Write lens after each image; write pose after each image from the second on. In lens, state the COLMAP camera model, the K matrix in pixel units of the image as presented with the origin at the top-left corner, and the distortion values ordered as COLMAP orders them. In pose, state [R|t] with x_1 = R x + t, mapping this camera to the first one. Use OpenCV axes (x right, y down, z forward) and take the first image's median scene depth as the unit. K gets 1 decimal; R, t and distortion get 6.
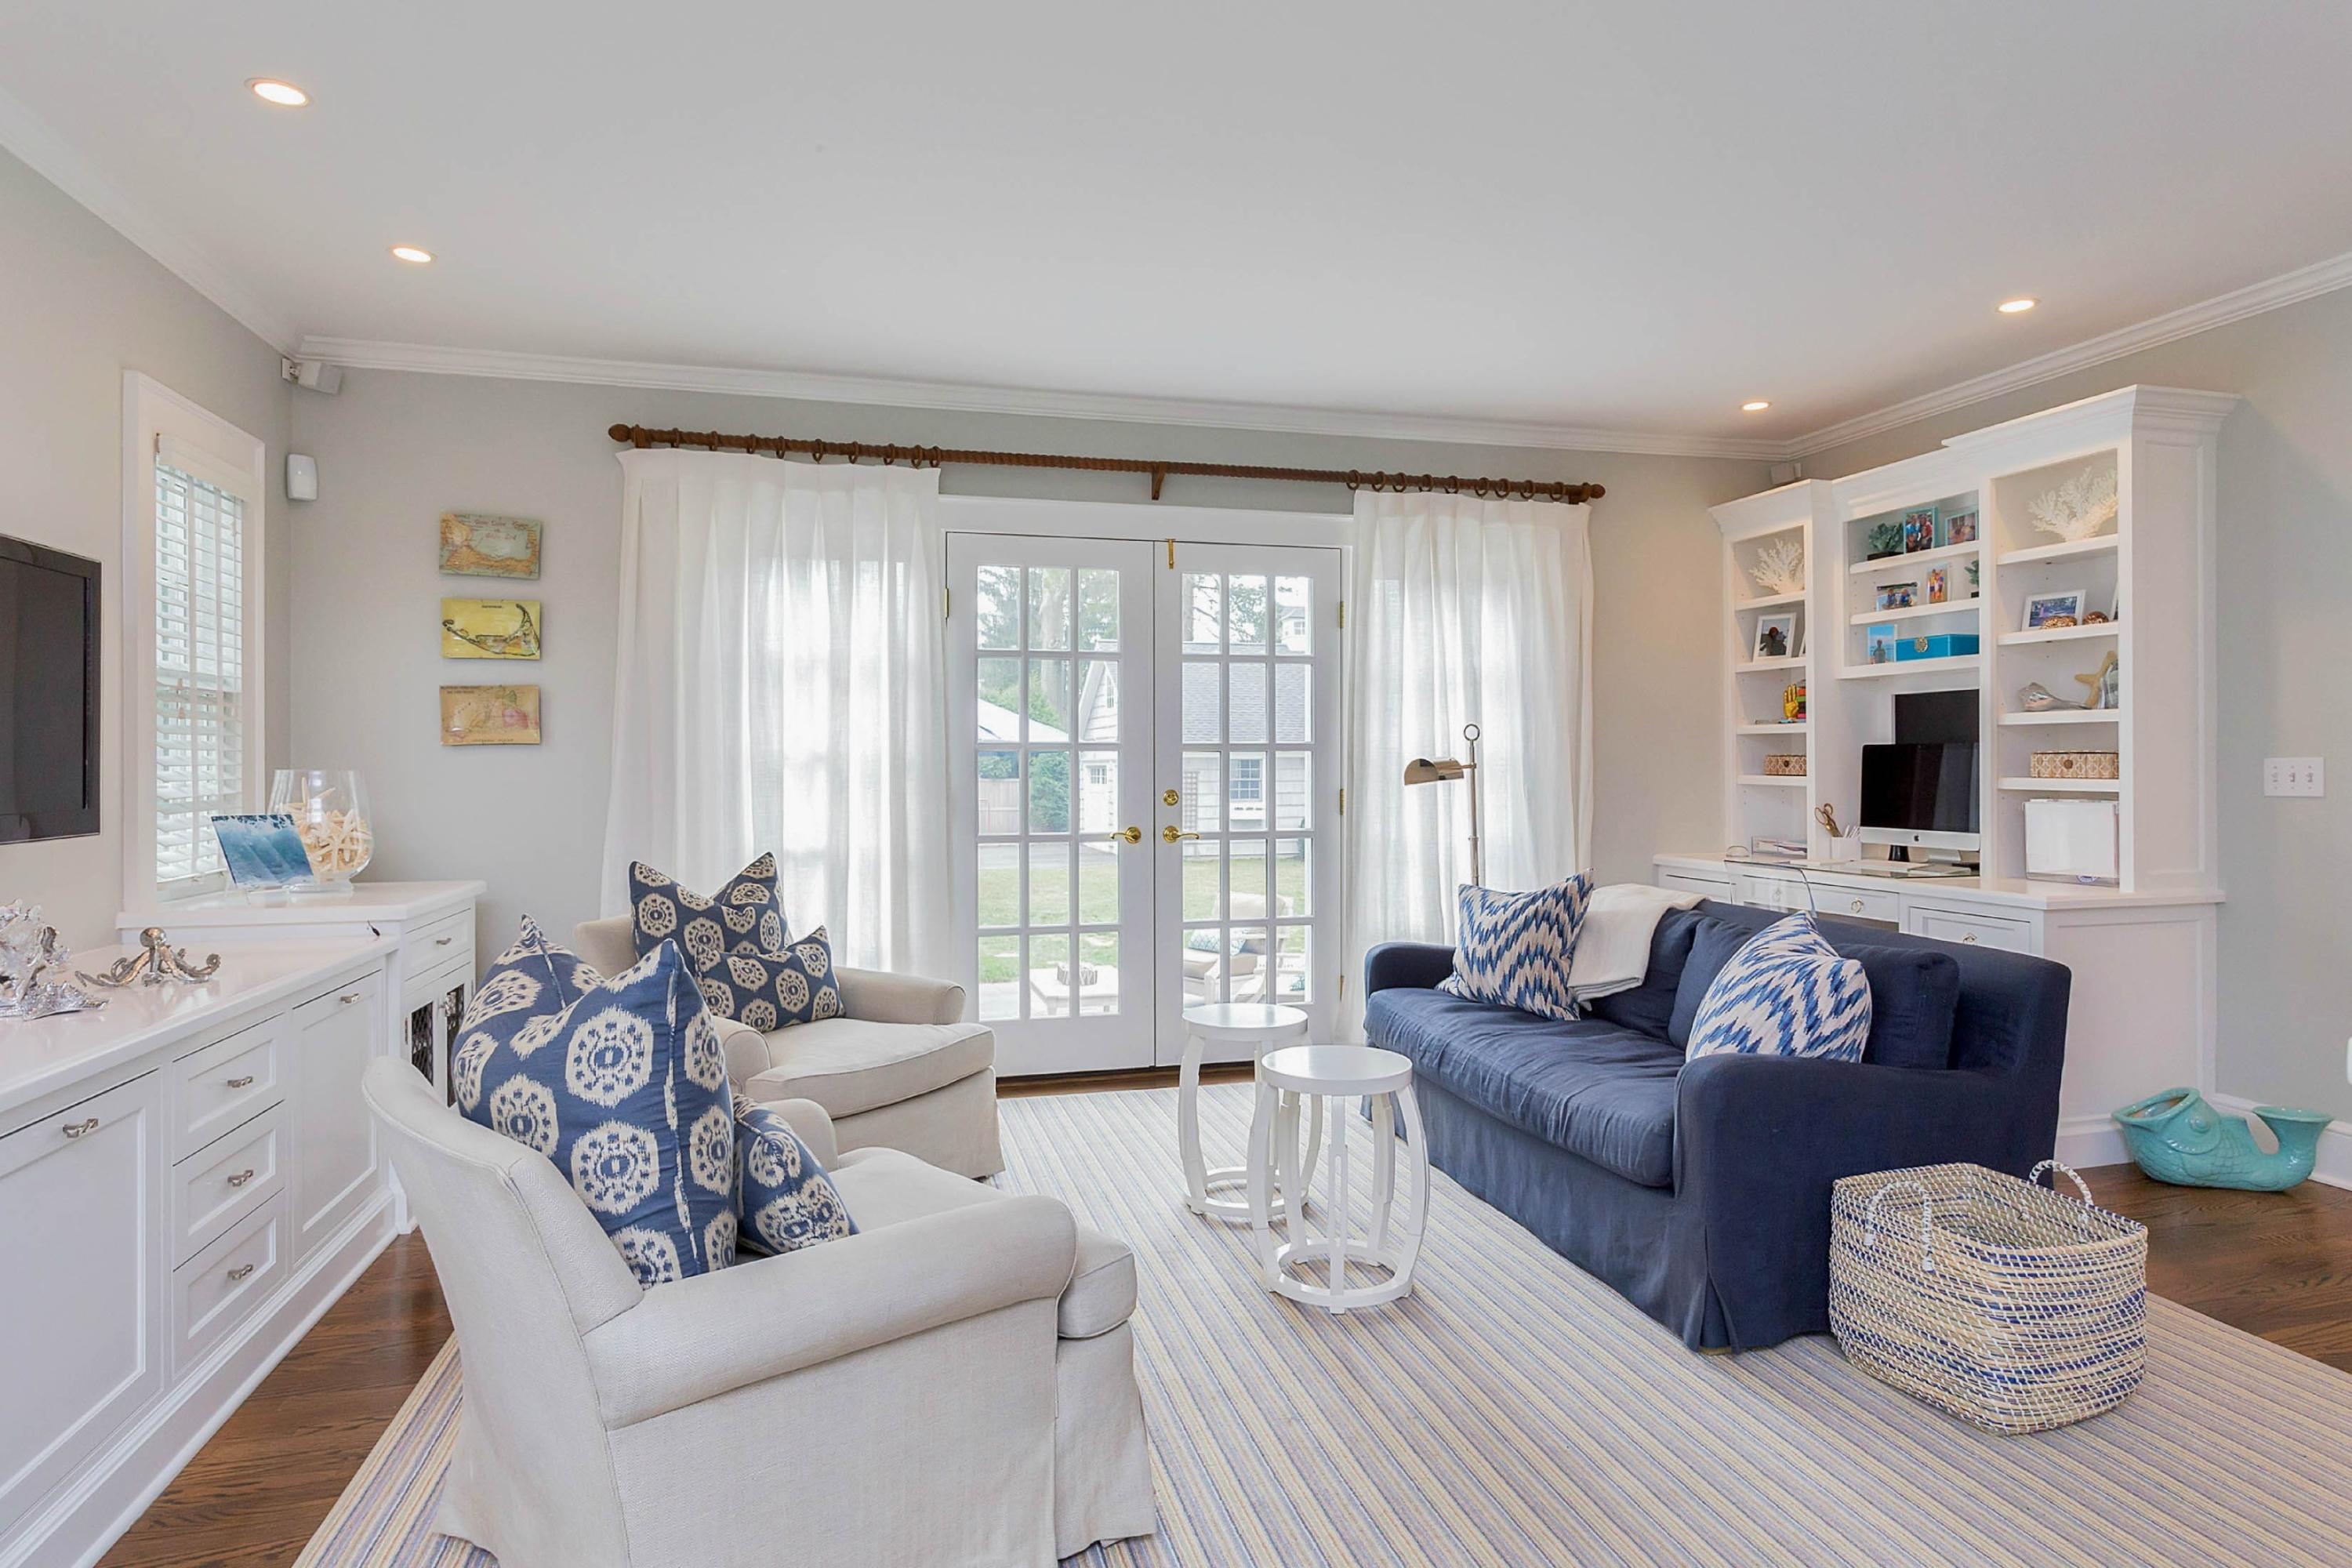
lens RADIAL K [[1294.3, 0, 1187.3], [0, 1294.3, 772.0], [0, 0, 1]] dist [0.004144, 0.000071]
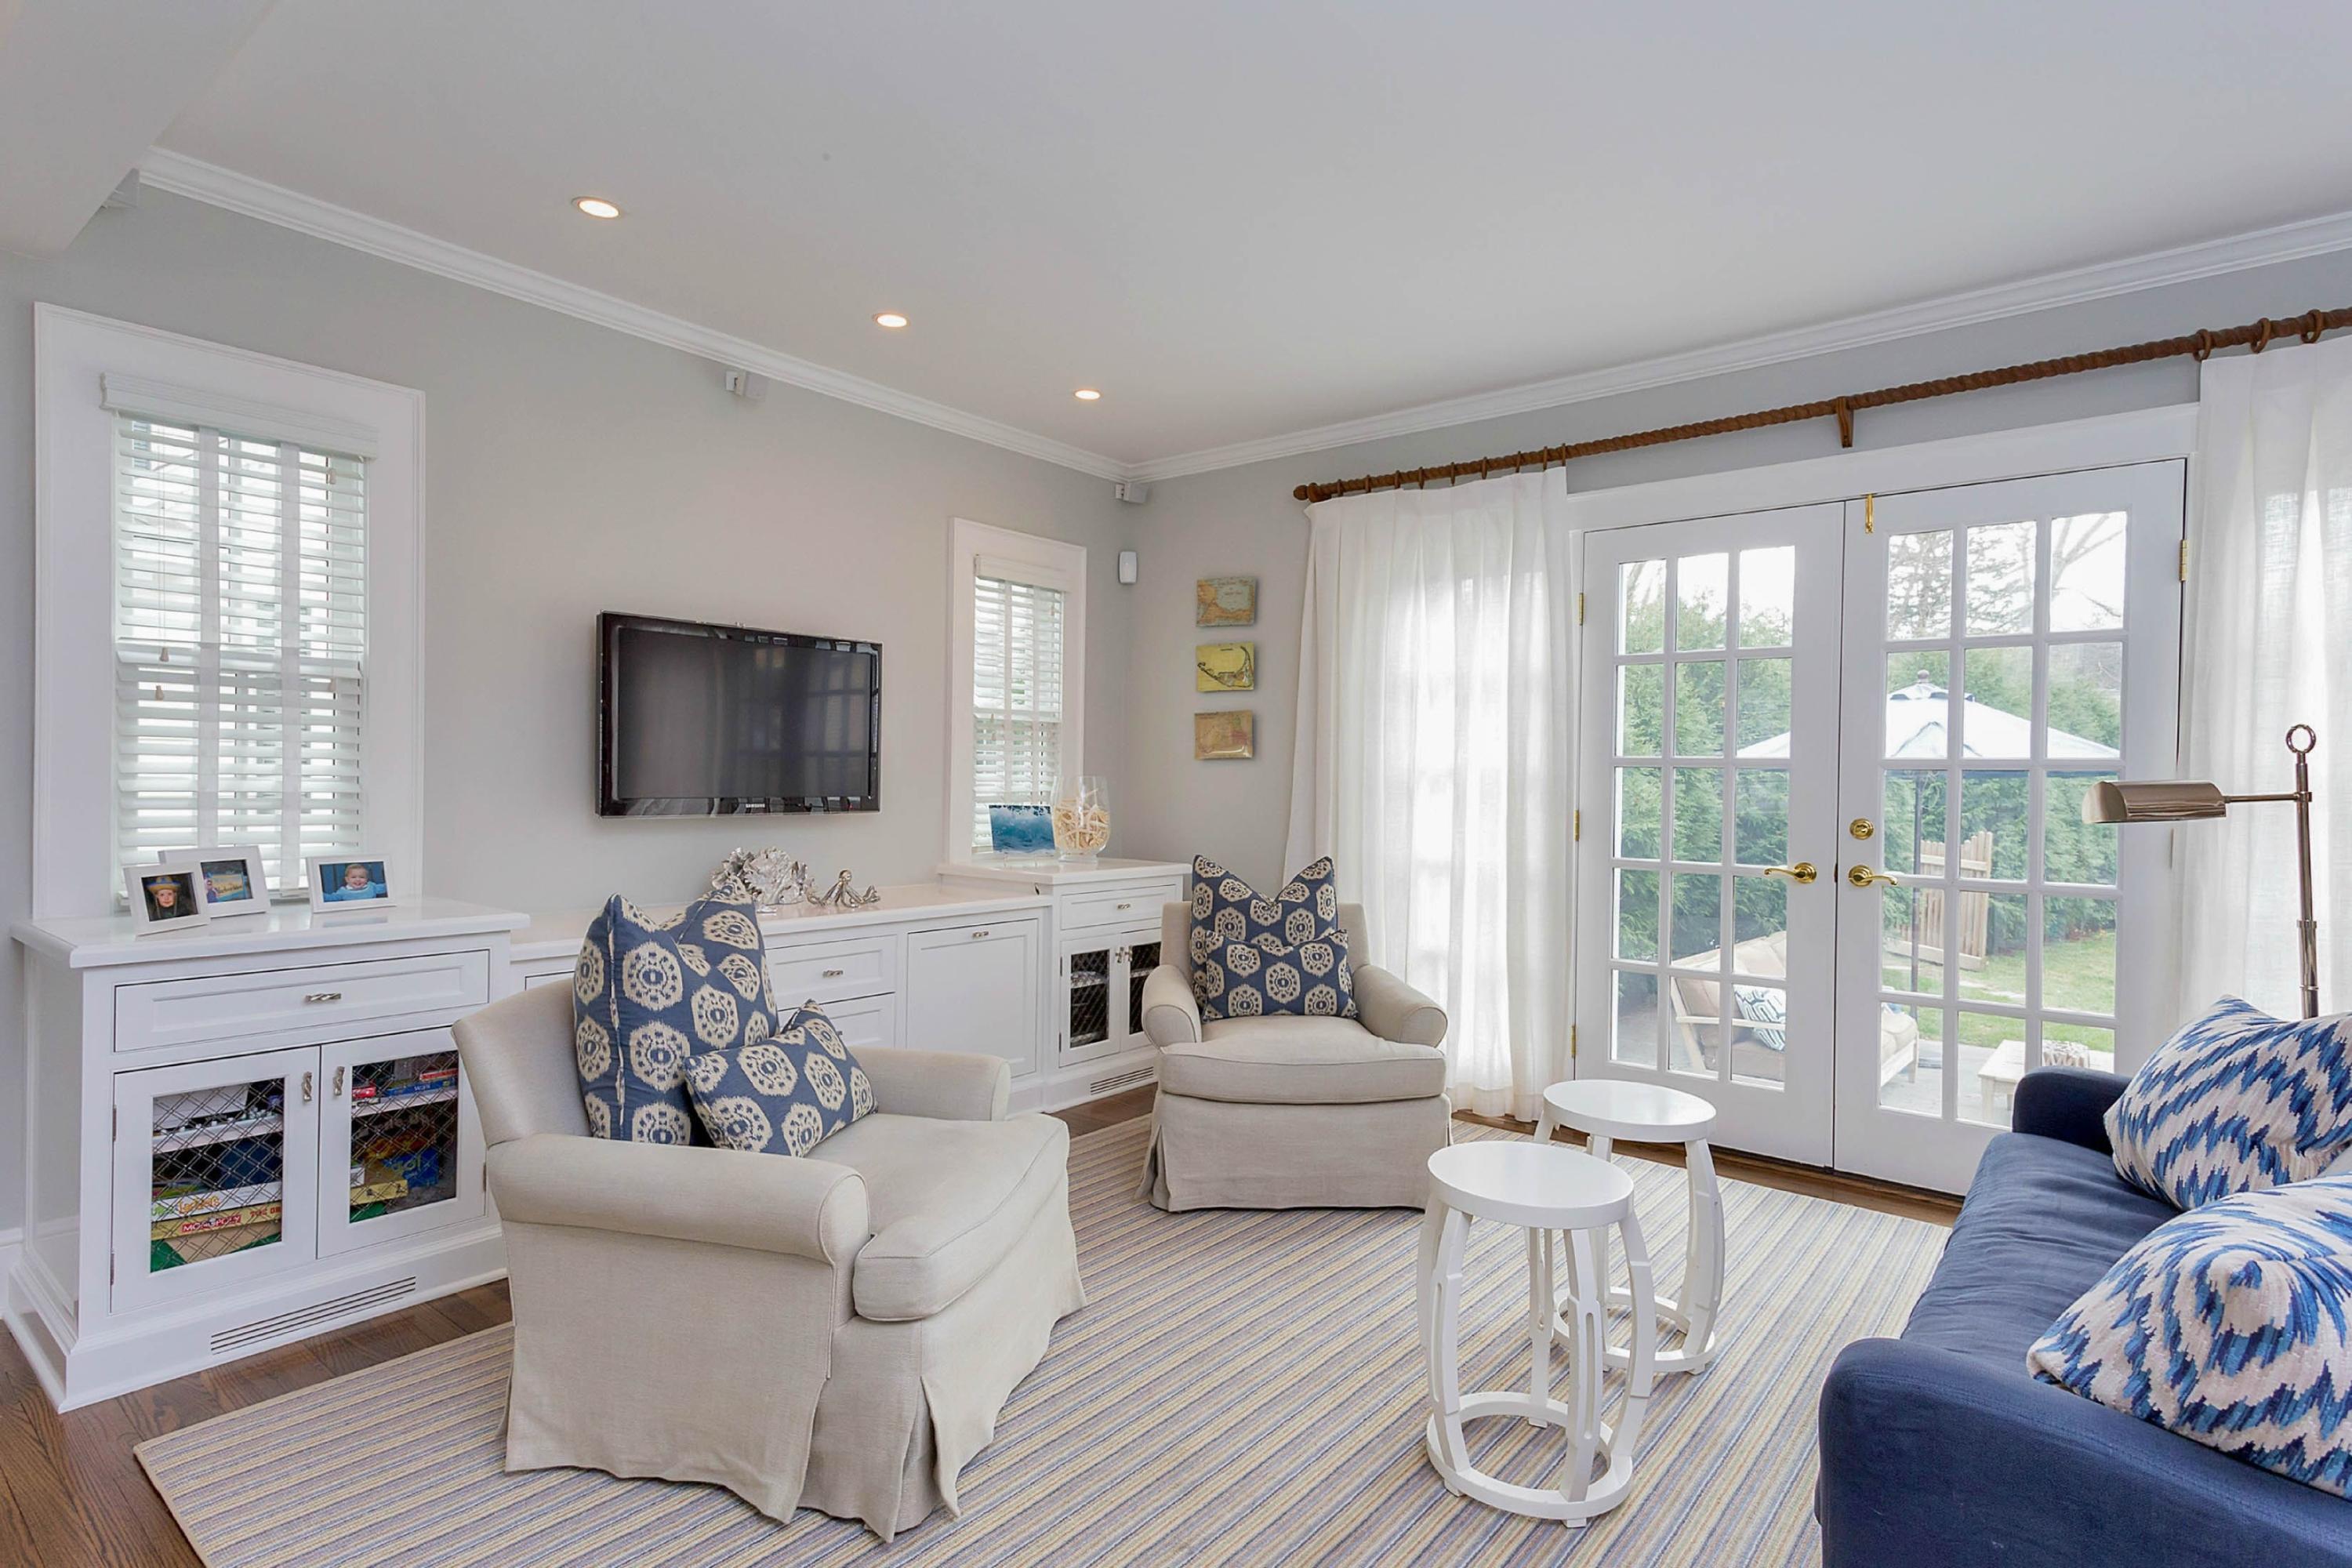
lens RADIAL K [[1189.8, 0, 1176.3], [0, 1189.8, 788.3], [0, 0, 1]] dist [0.028366, -0.000370]
pose [[0.582930, 0.021819, -0.812229, 0.419945], [-0.020642, 0.999714, 0.012041, -0.005360], [0.812260, 0.009747, 0.583214, 0.311057]]
